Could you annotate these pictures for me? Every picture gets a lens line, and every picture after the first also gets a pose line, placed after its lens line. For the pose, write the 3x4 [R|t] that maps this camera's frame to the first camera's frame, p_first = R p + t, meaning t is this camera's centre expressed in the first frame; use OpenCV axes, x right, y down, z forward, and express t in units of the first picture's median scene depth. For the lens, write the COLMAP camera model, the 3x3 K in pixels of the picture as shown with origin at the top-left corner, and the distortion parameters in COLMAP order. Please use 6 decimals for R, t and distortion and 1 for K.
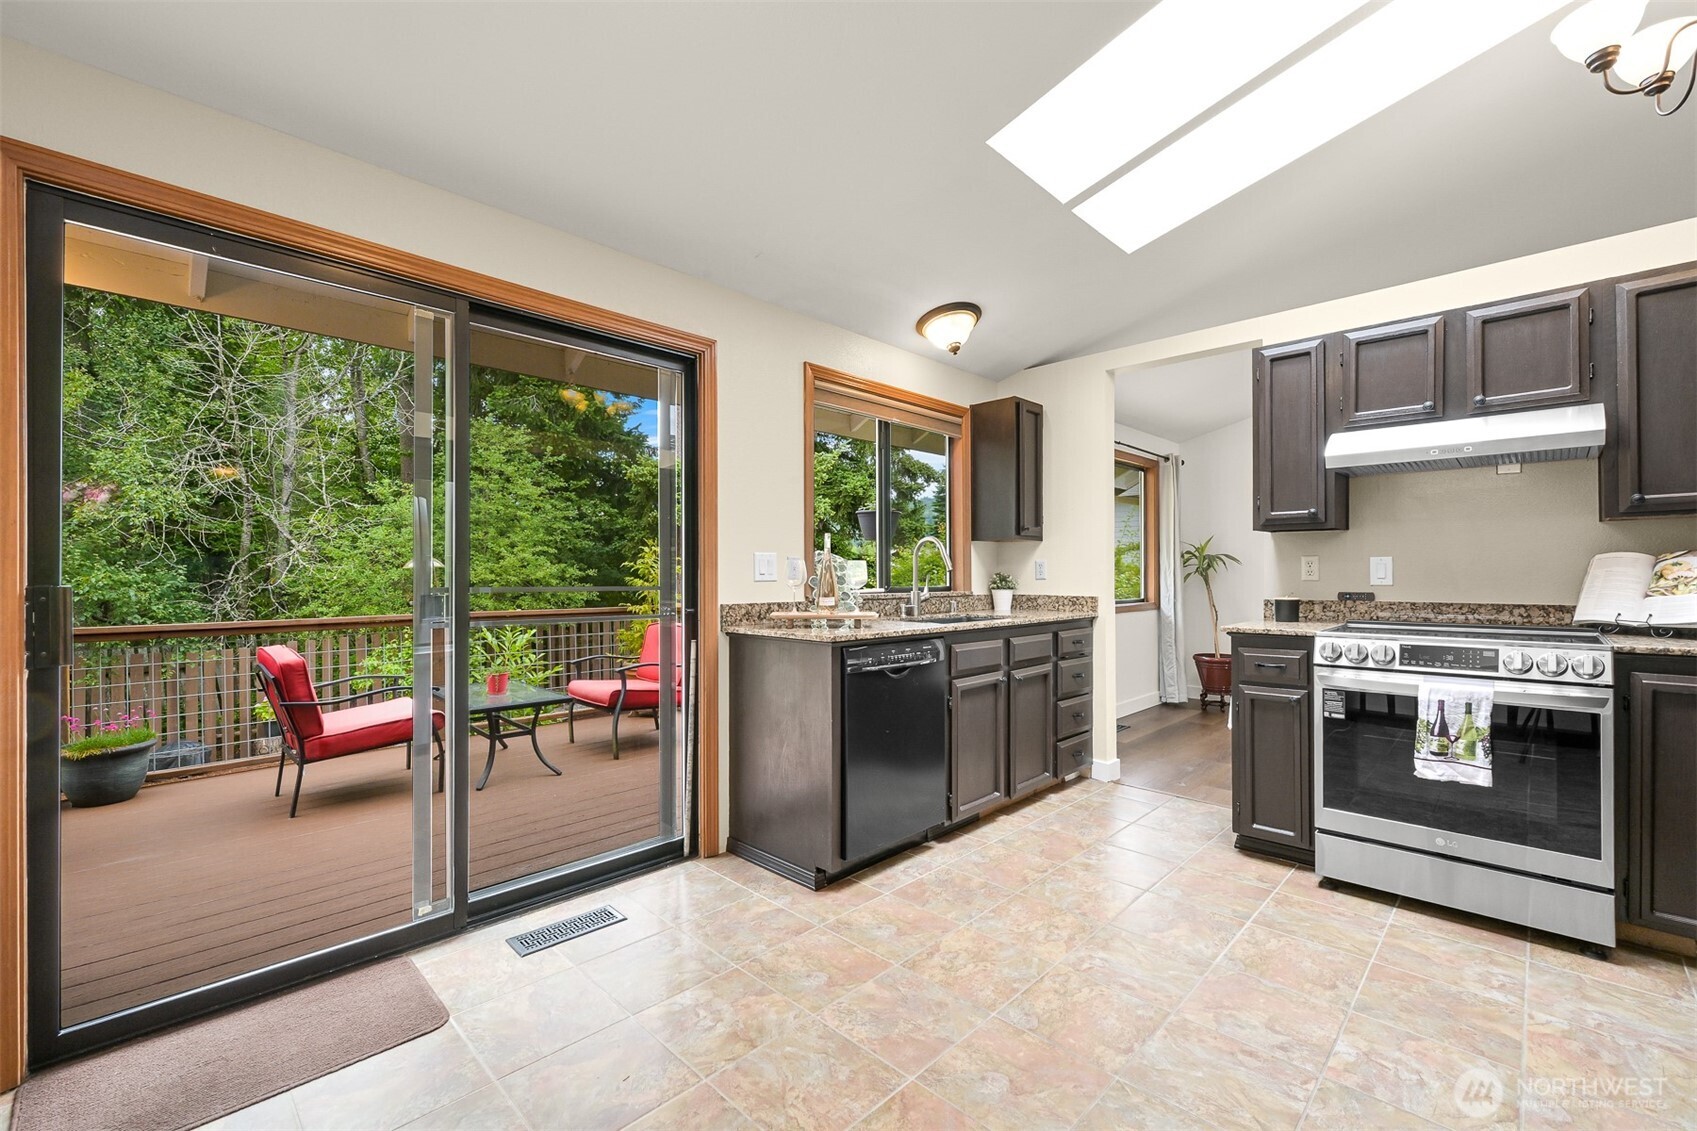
lens RADIAL K [[722.7, 0, 872.4], [0, 722.7, 576.8], [0, 0, 1]] dist [0.000643, -0.000998]
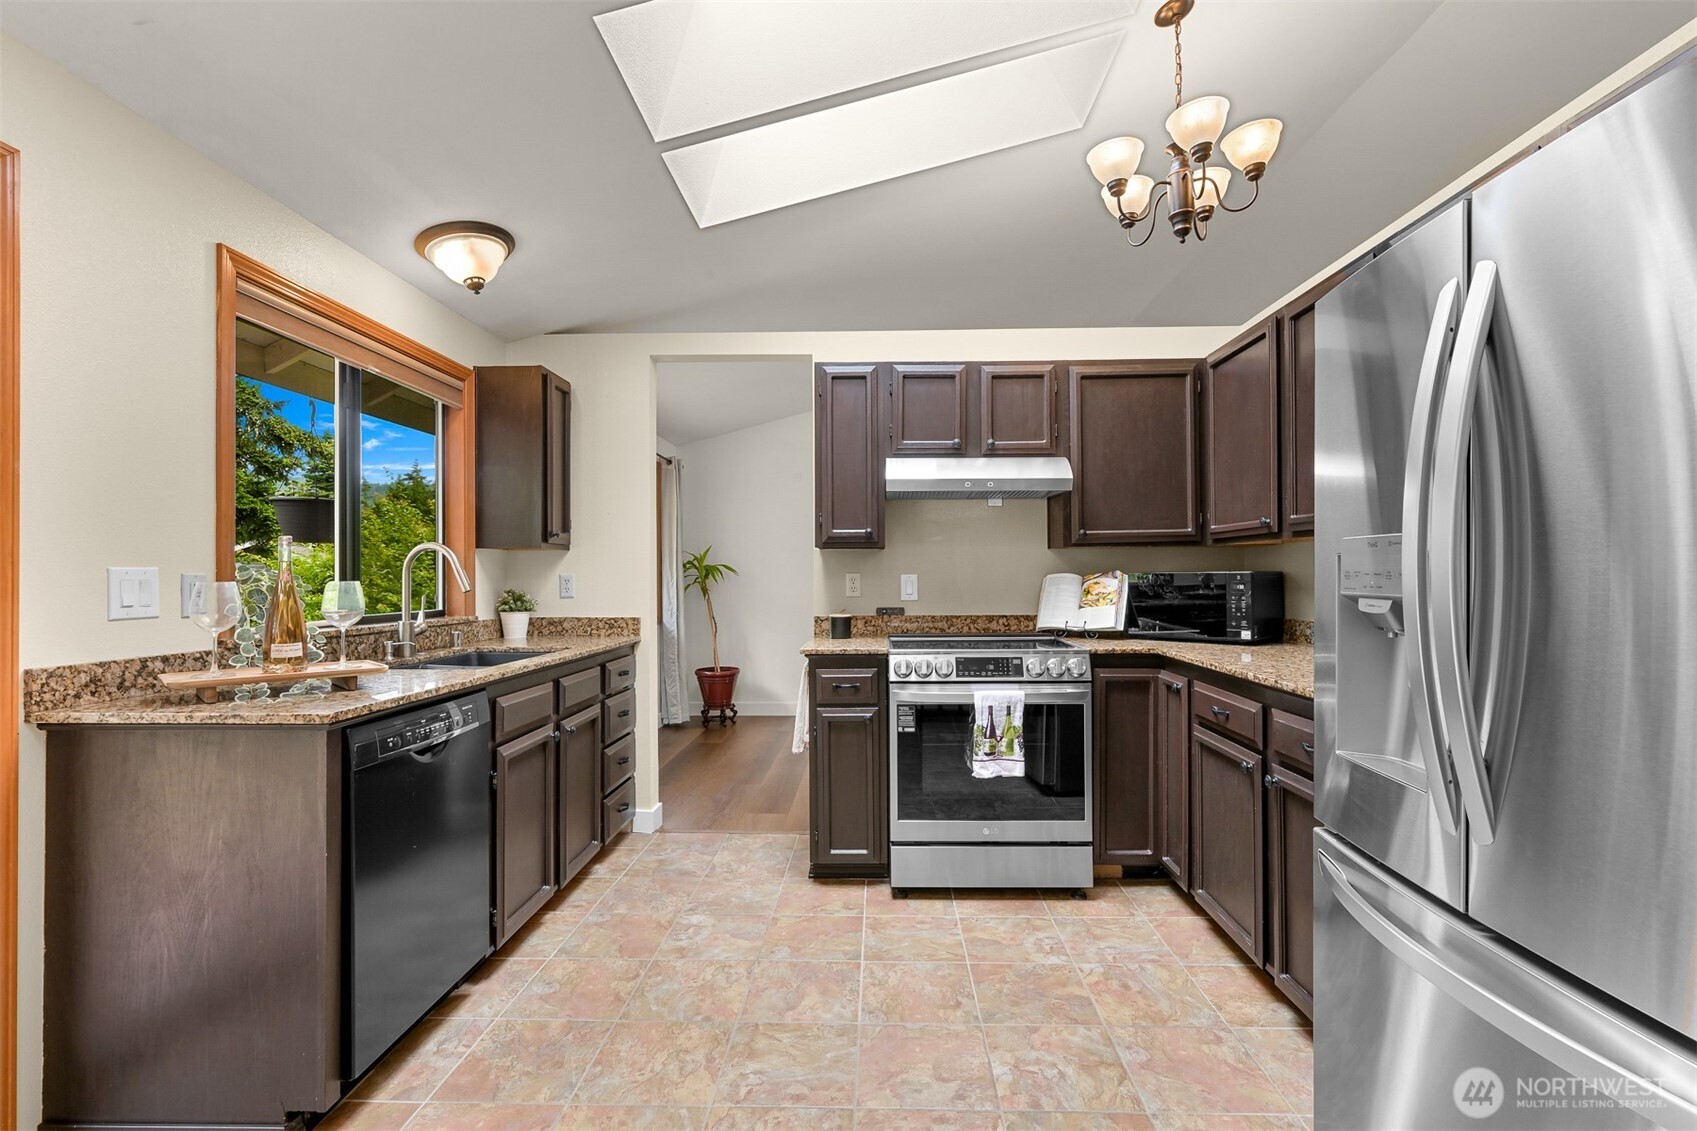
lens RADIAL K [[768.0, 0, 874.4], [0, 768.0, 571.9], [0, 0, 1]] dist [-0.003381, 0.000496]
pose [[0.740179, 0.003625, 0.672400, -0.123613], [0.003865, 0.999946, -0.009646, -0.022076], [-0.672399, 0.009738, 0.740125, 0.189313]]
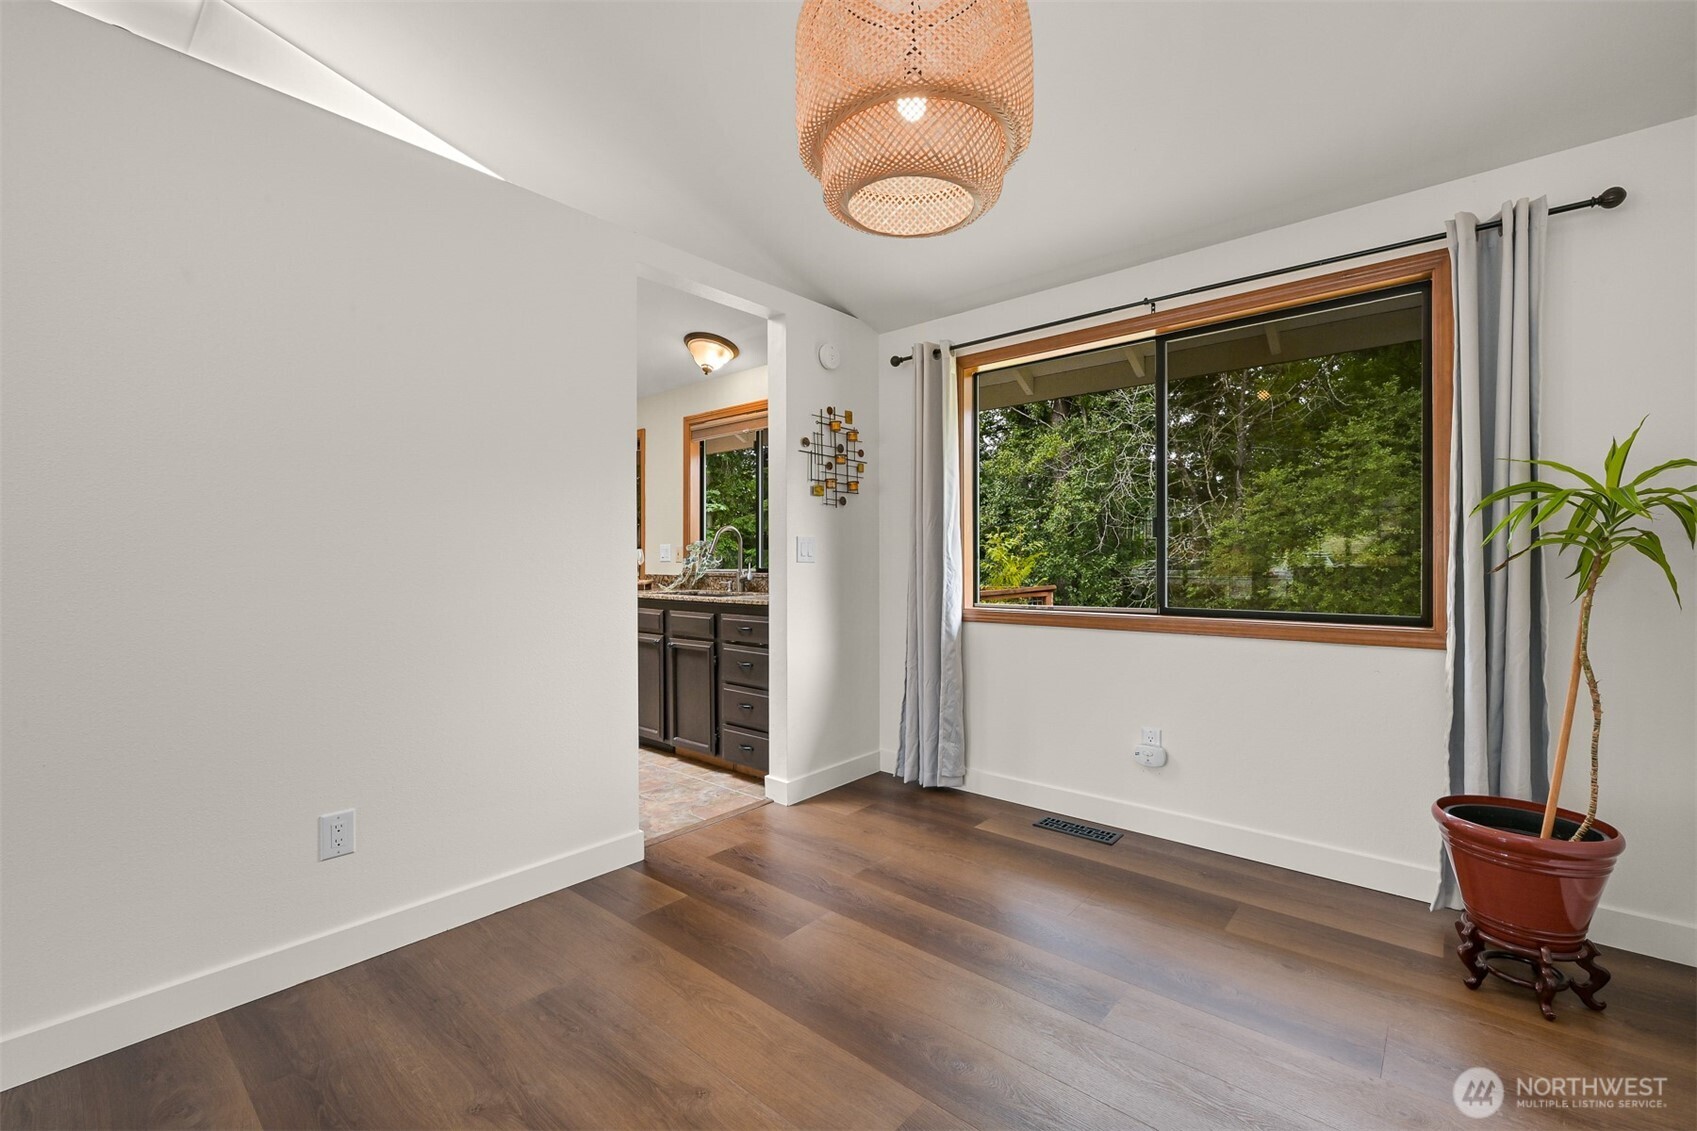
lens RADIAL K [[722.7, 0, 847.7], [0, 722.7, 568.0], [0, 0, 1]] dist [0.000643, -0.000998]
pose [[0.025841, 0.013354, -0.999577, 1.566818], [-0.004465, 0.999902, 0.013243, -0.002301], [0.999656, 0.004121, 0.025898, 1.417916]]
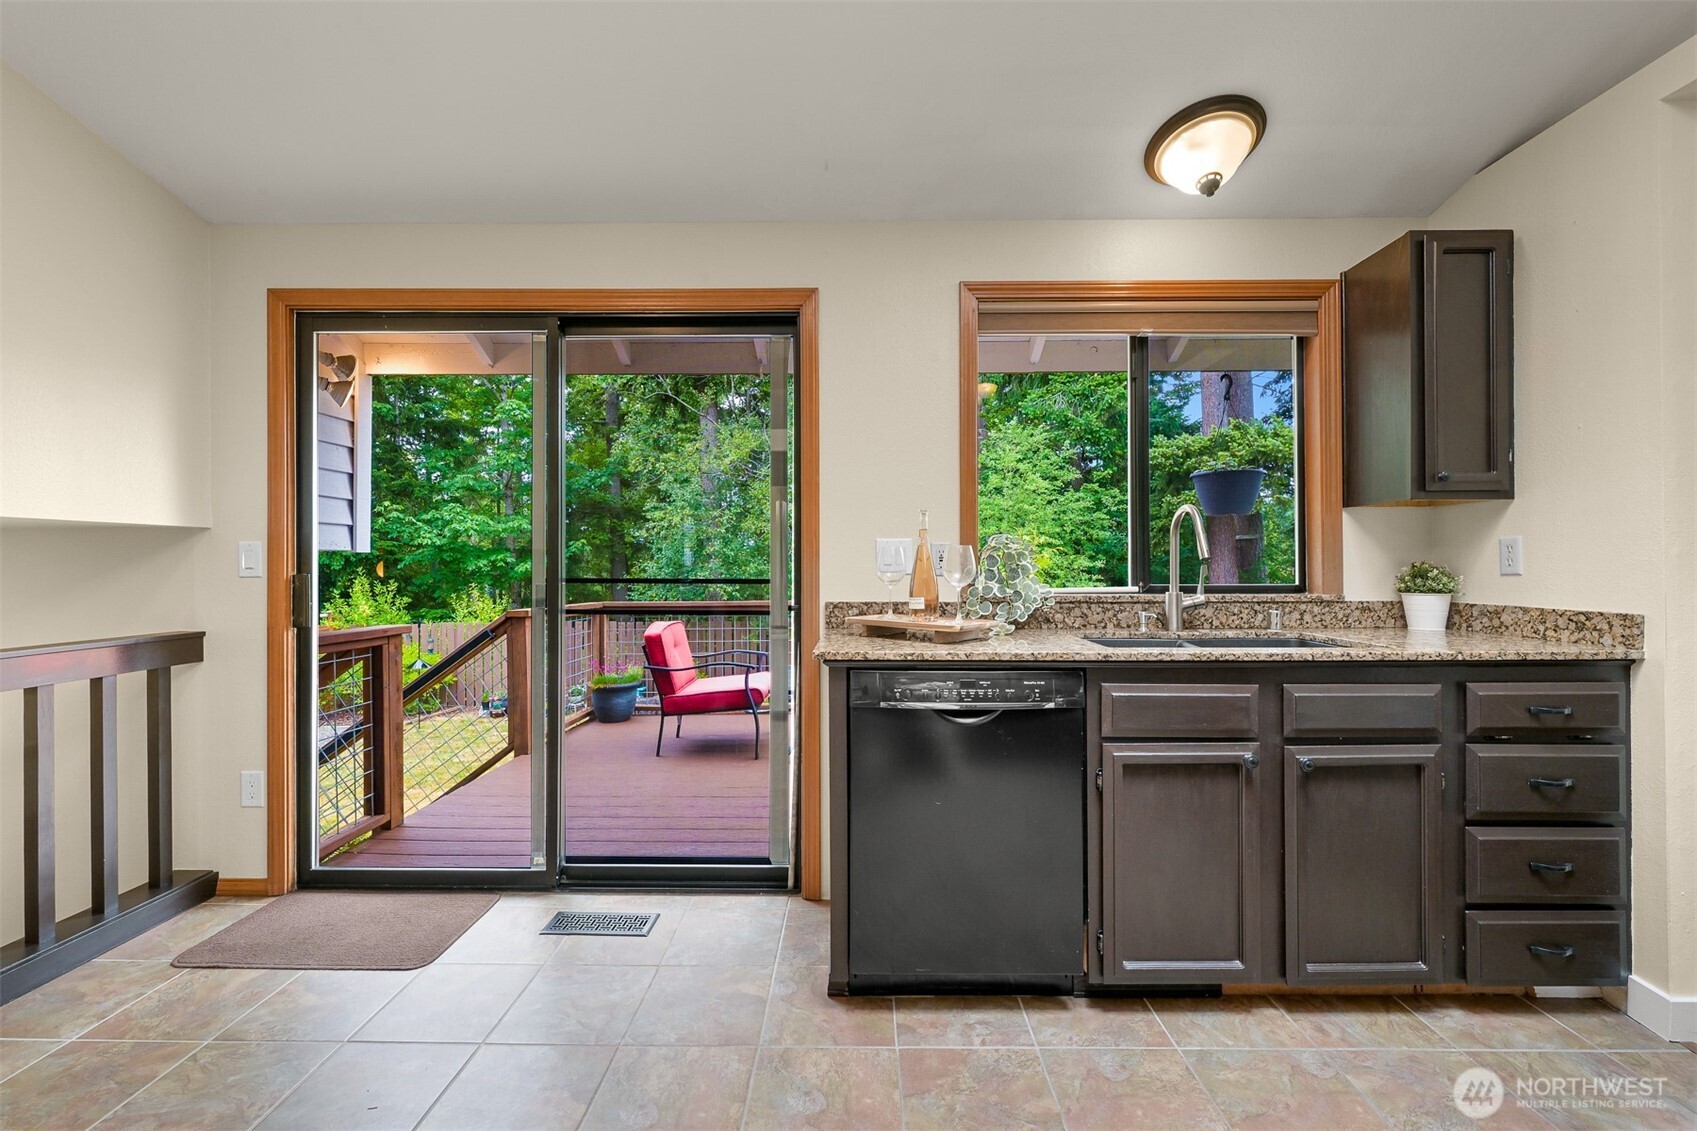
lens RADIAL K [[722.7, 0, 889.5], [0, 722.7, 561.7], [0, 0, 1]] dist [0.000643, -0.000998]
pose [[0.672294, -0.004216, -0.740273, 0.437240], [-0.001600, 0.999973, -0.007148, -0.002105], [0.740283, 0.005990, 0.672269, 0.469334]]
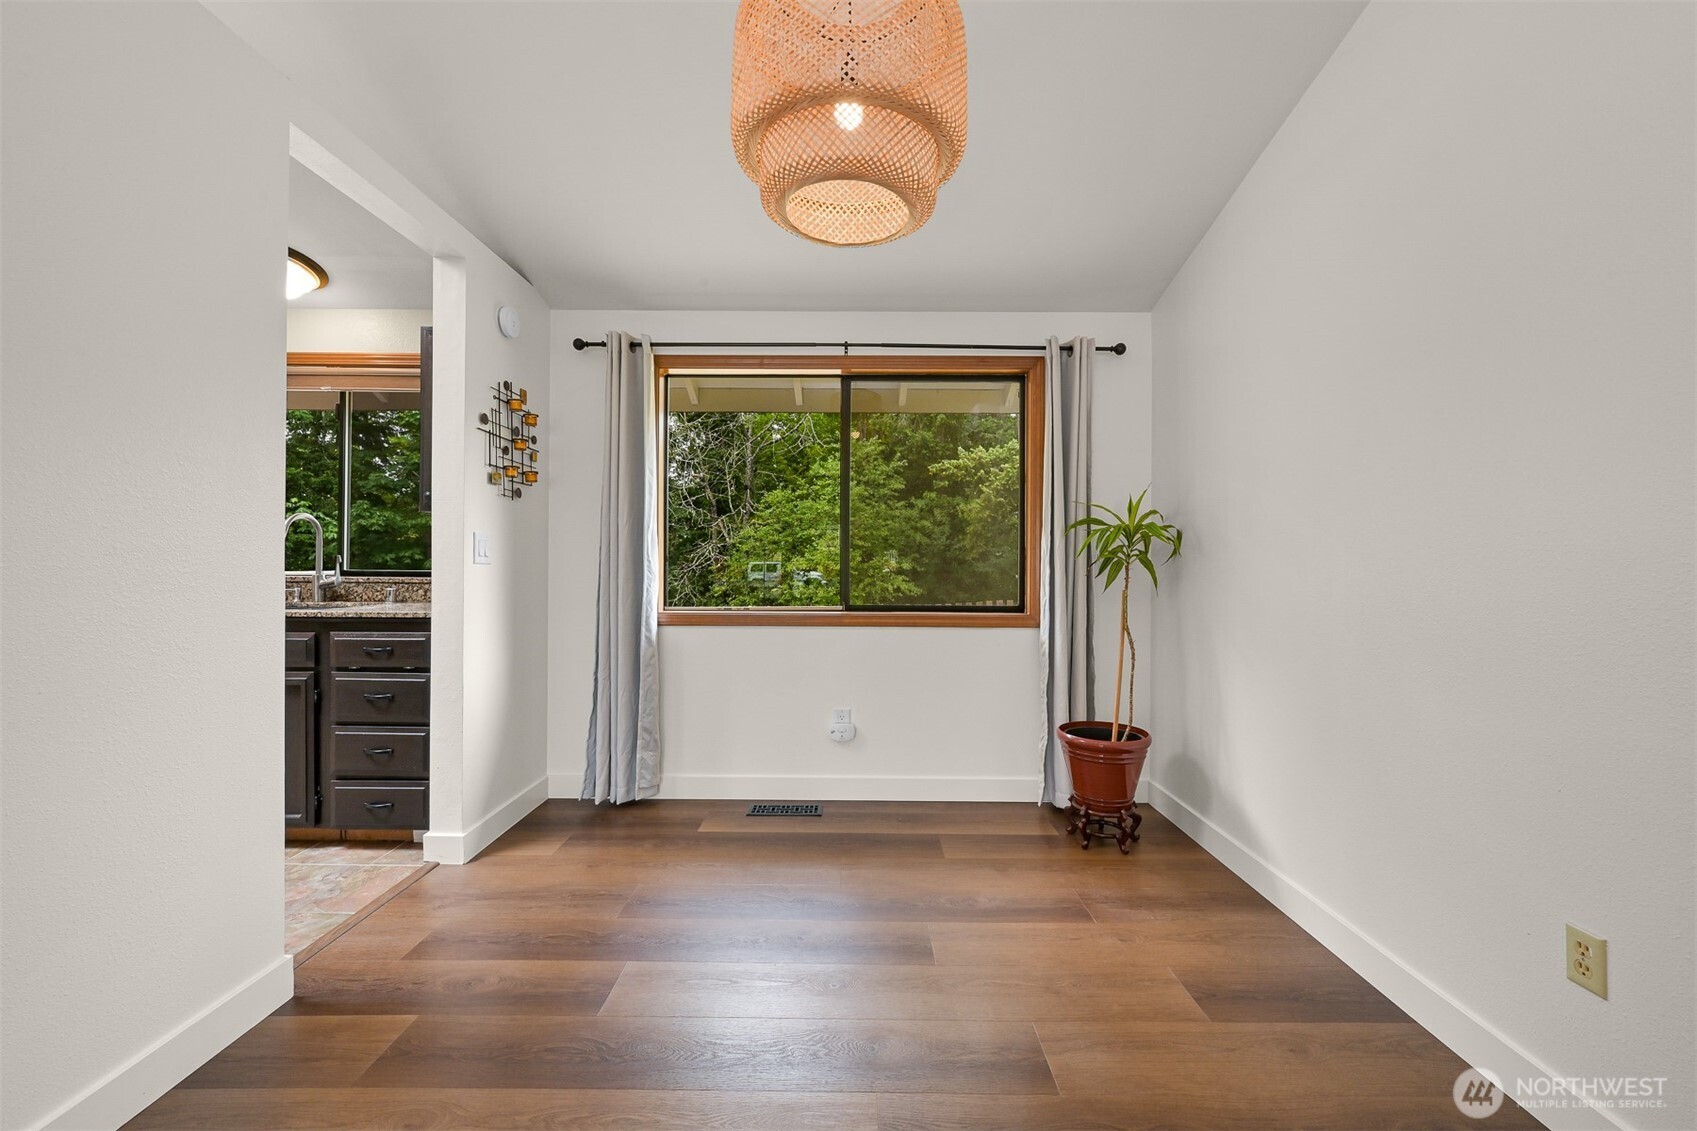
lens RADIAL K [[680.5, 0, 848.9], [0, 680.5, 569.2], [0, 0, 1]] dist [0.001584, 0.000215]
pose [[0.676250, 0.013714, -0.736544, 1.403766], [-0.015575, 0.999869, 0.004317, -0.000103], [0.736507, 0.008552, 0.676375, 1.132977]]
